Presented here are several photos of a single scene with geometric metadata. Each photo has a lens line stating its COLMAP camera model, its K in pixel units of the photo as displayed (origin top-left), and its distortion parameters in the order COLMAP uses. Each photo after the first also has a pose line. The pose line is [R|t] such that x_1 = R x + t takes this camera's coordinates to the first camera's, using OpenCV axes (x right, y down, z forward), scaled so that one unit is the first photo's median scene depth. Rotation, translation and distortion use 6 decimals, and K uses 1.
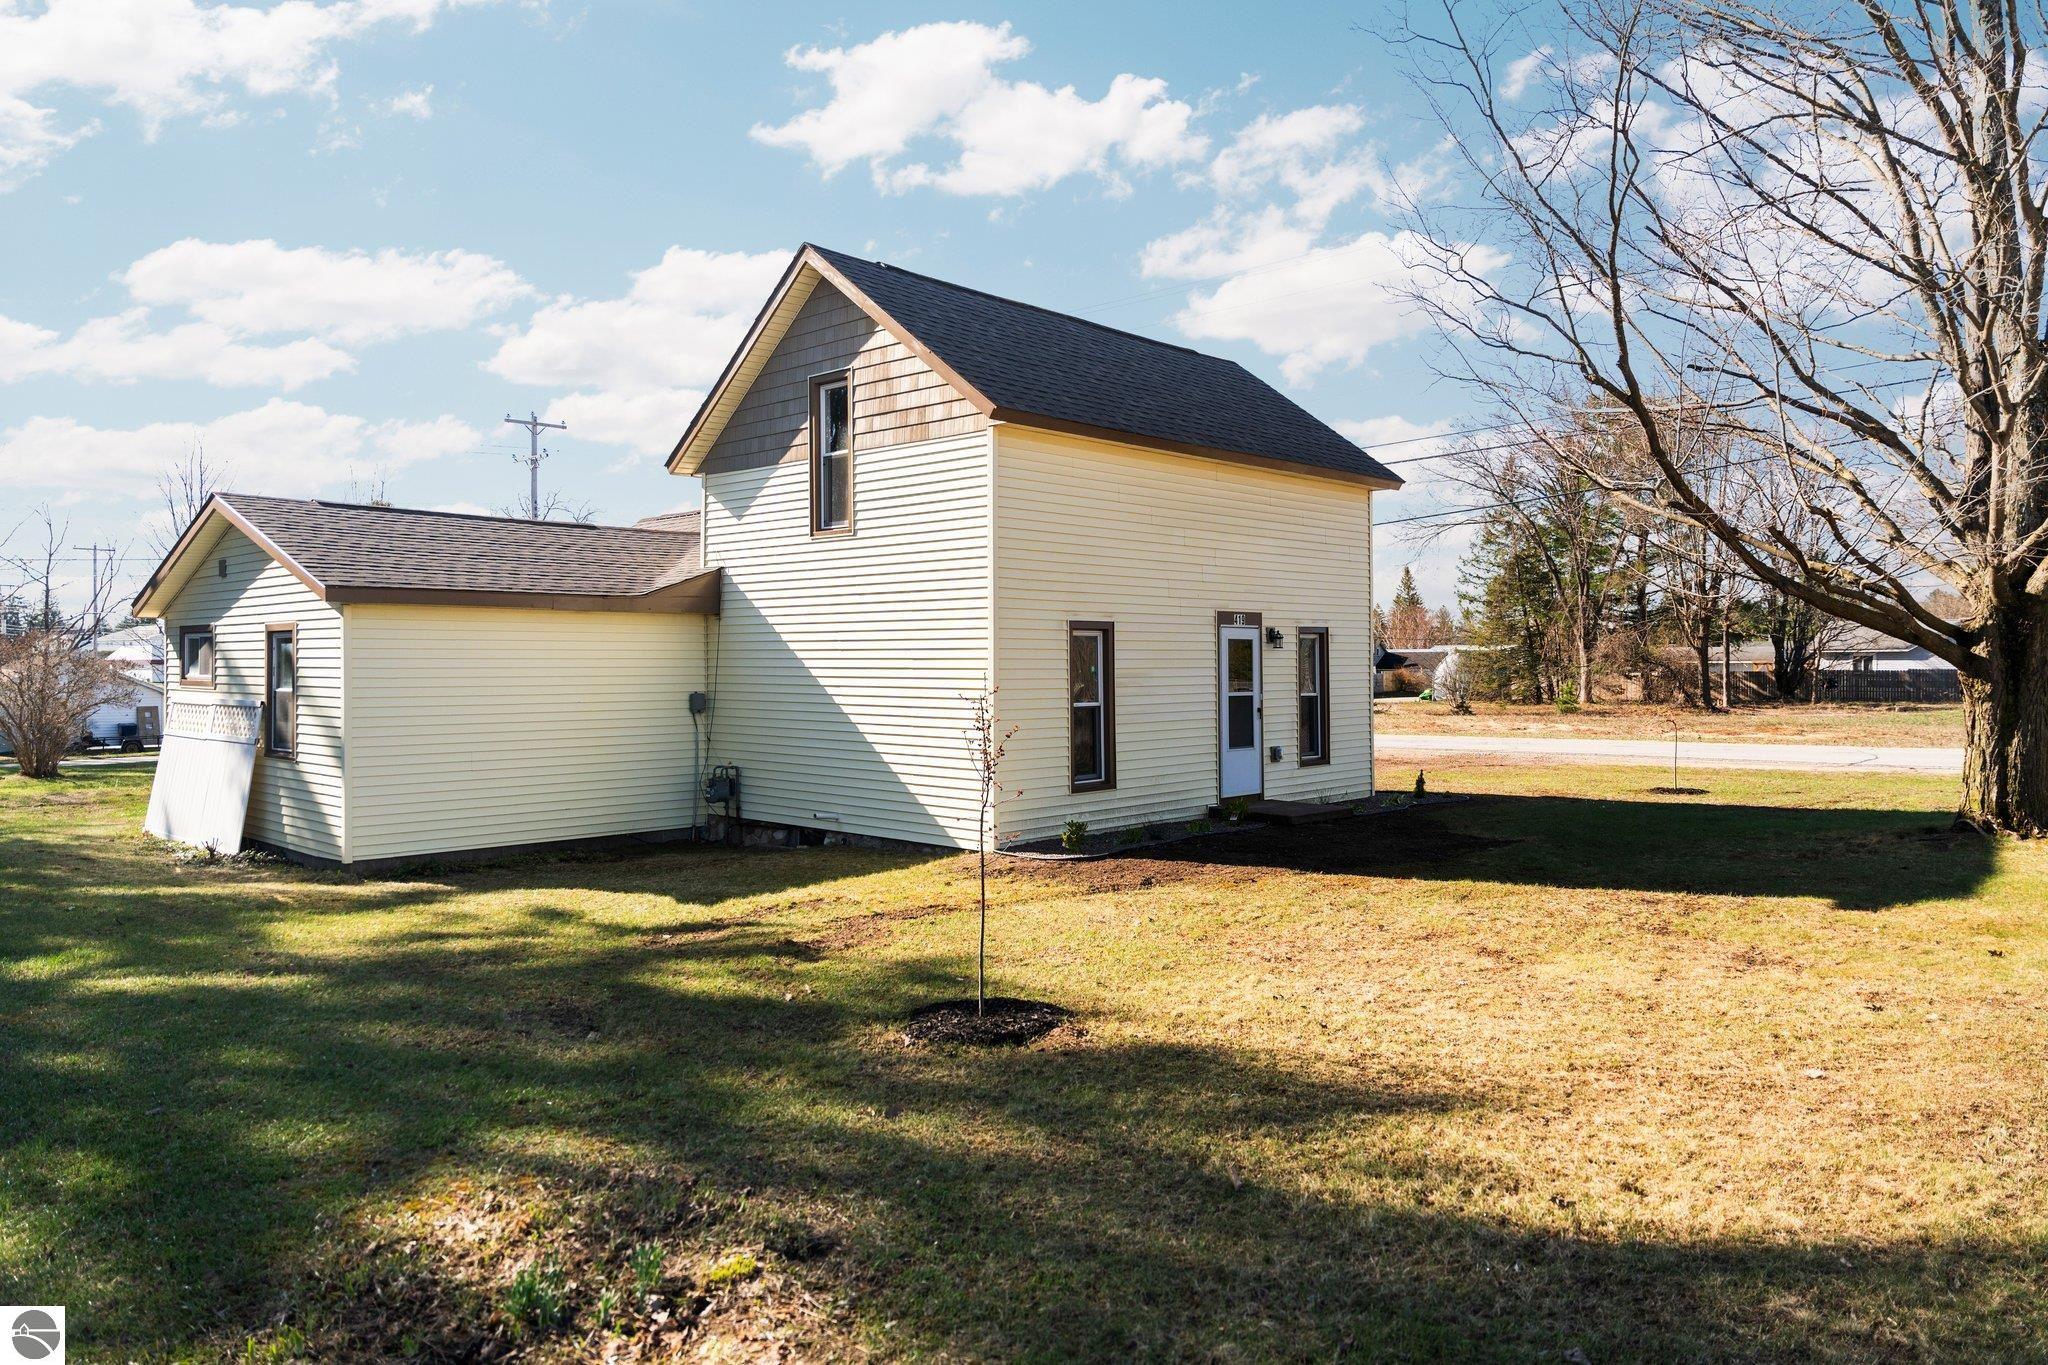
lens RADIAL K [[1402.2, 0, 1022.0], [0, 1402.2, 680.2], [0, 0, 1]] dist [-0.004160, -0.000901]
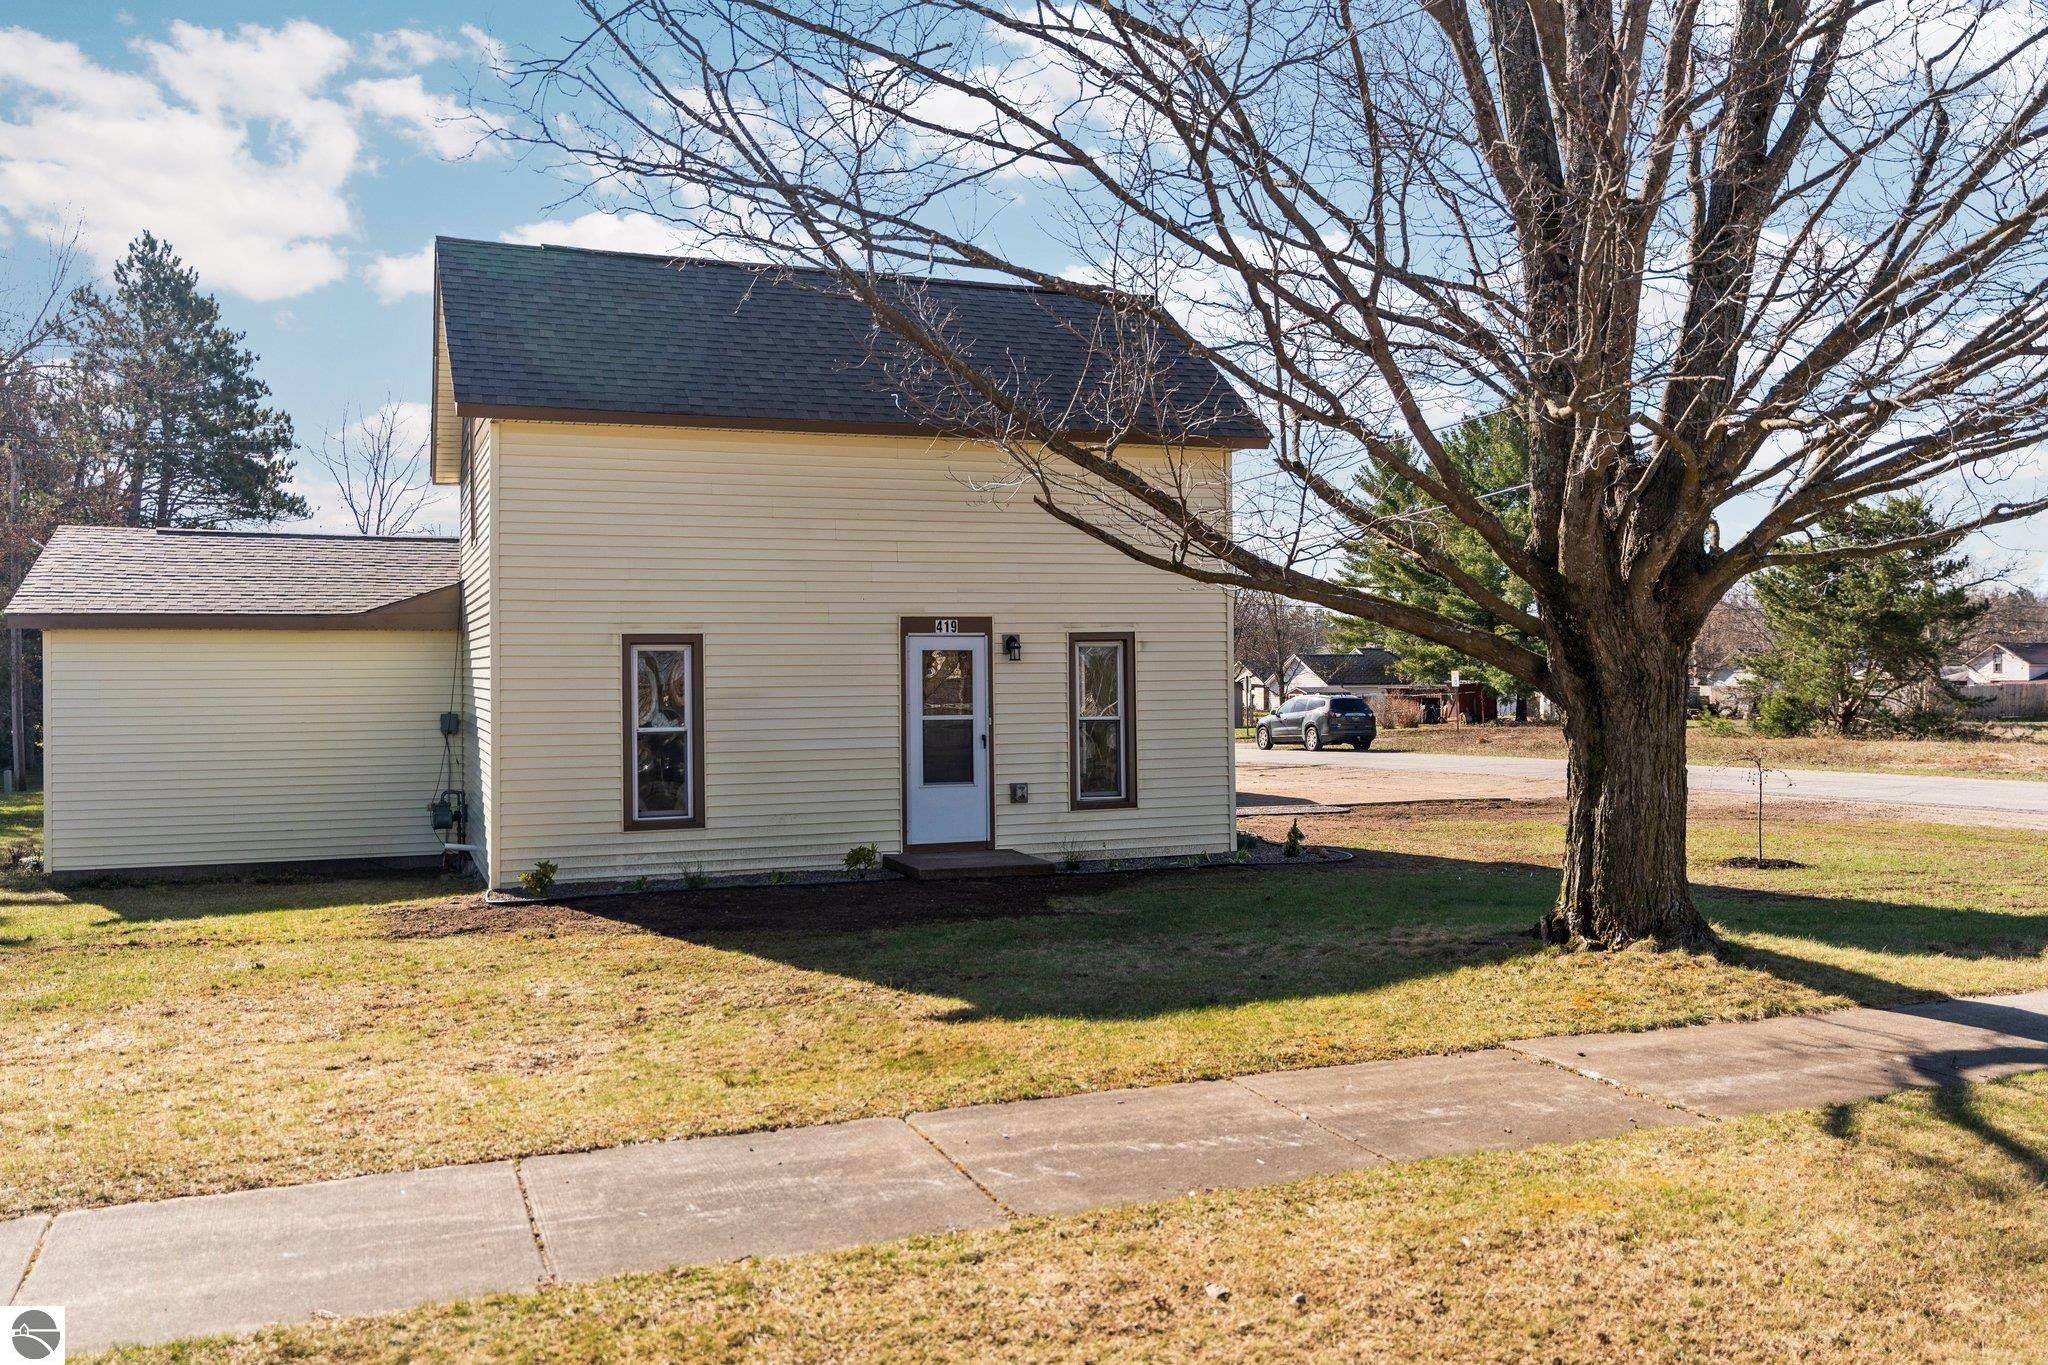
lens RADIAL K [[1677.2, 0, 1022.4], [0, 1677.2, 684.6], [0, 0, 1]] dist [-0.002616, 0.001781]
pose [[0.900922, -0.003270, -0.433970, 0.617098], [0.001309, 0.999988, -0.004818, -0.004631], [0.433980, 0.003772, 0.900915, 0.142045]]
